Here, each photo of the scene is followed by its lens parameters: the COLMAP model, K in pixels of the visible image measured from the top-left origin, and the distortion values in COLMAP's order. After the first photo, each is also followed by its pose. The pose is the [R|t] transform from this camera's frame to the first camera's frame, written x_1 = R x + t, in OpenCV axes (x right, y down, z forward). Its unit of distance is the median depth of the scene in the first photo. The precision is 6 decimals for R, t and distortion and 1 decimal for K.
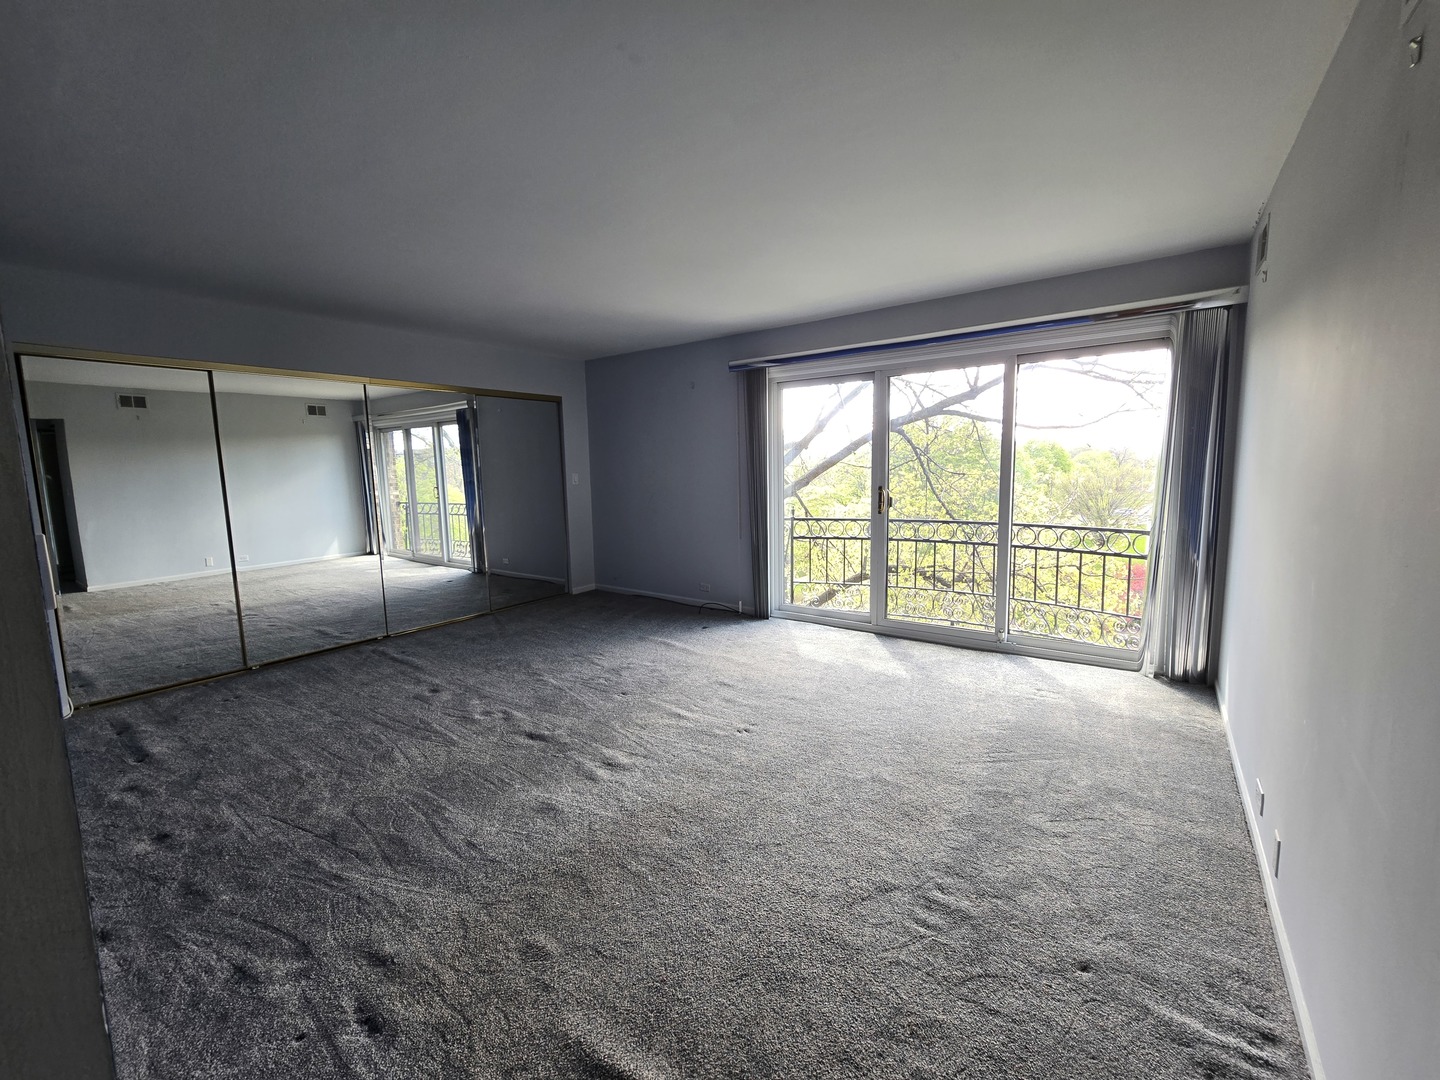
lens RADIAL K [[589.8, 0, 716.2], [0, 589.8, 540.6], [0, 0, 1]] dist [-0.002717, 0.000767]
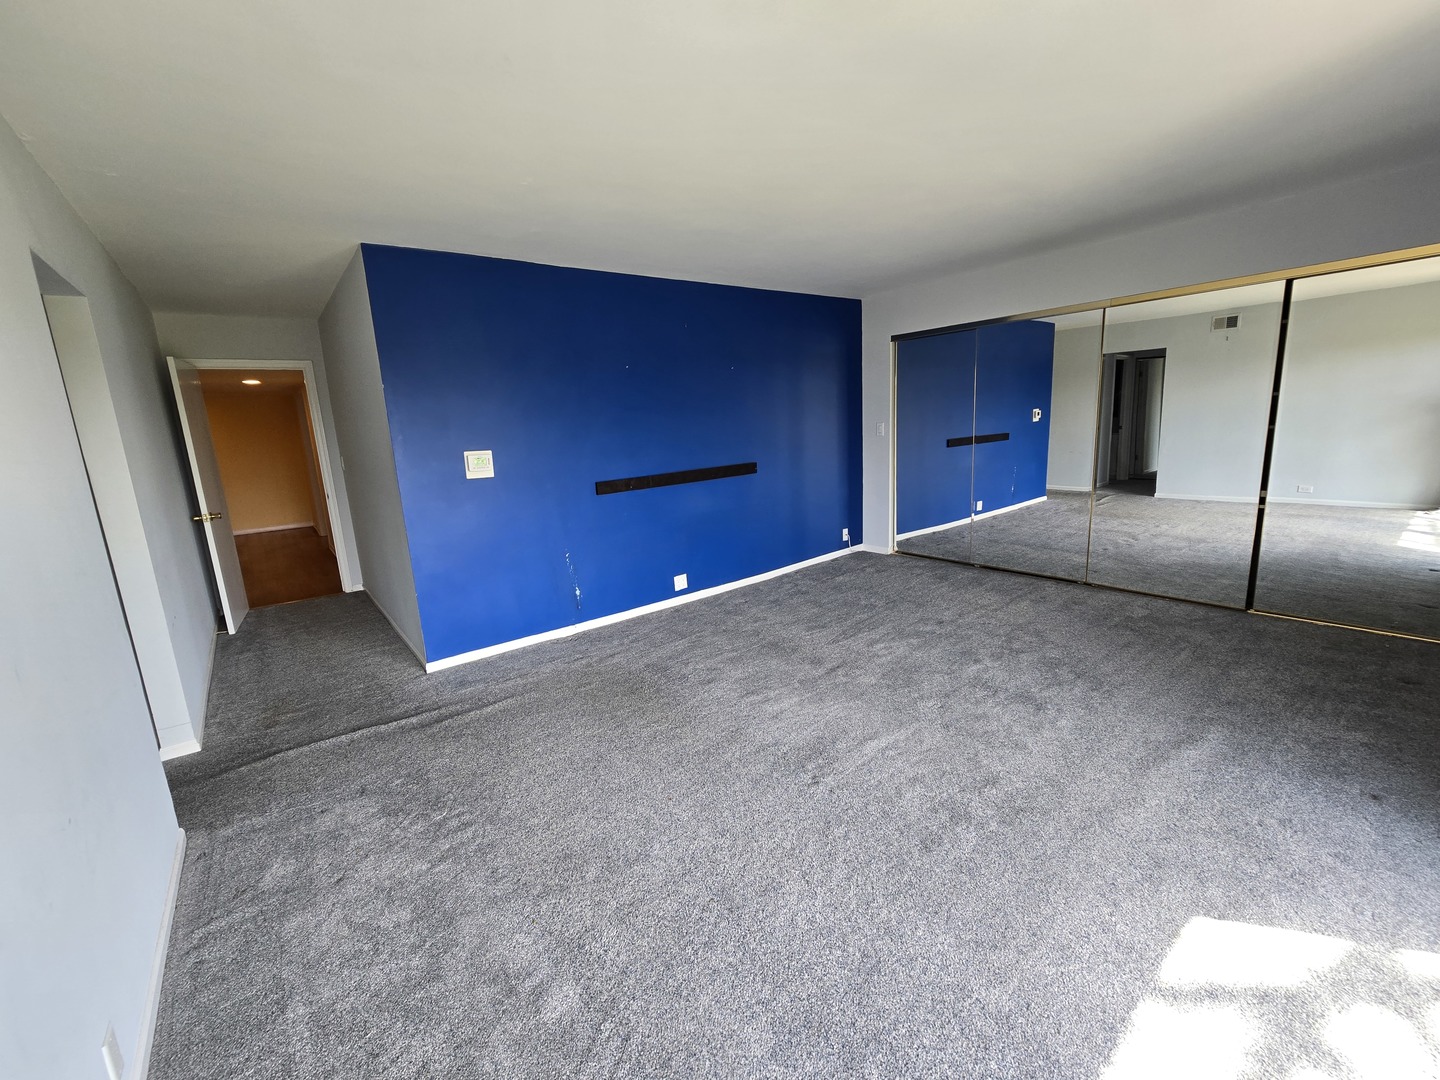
lens RADIAL K [[589.8, 0, 715.2], [0, 589.8, 537.4], [0, 0, 1]] dist [-0.002717, 0.000767]
pose [[-0.269568, 0.222857, -0.936839, 0.672731], [-0.061654, 0.966863, 0.247739, -0.153228], [0.961006, 0.124542, -0.246896, 0.943677]]
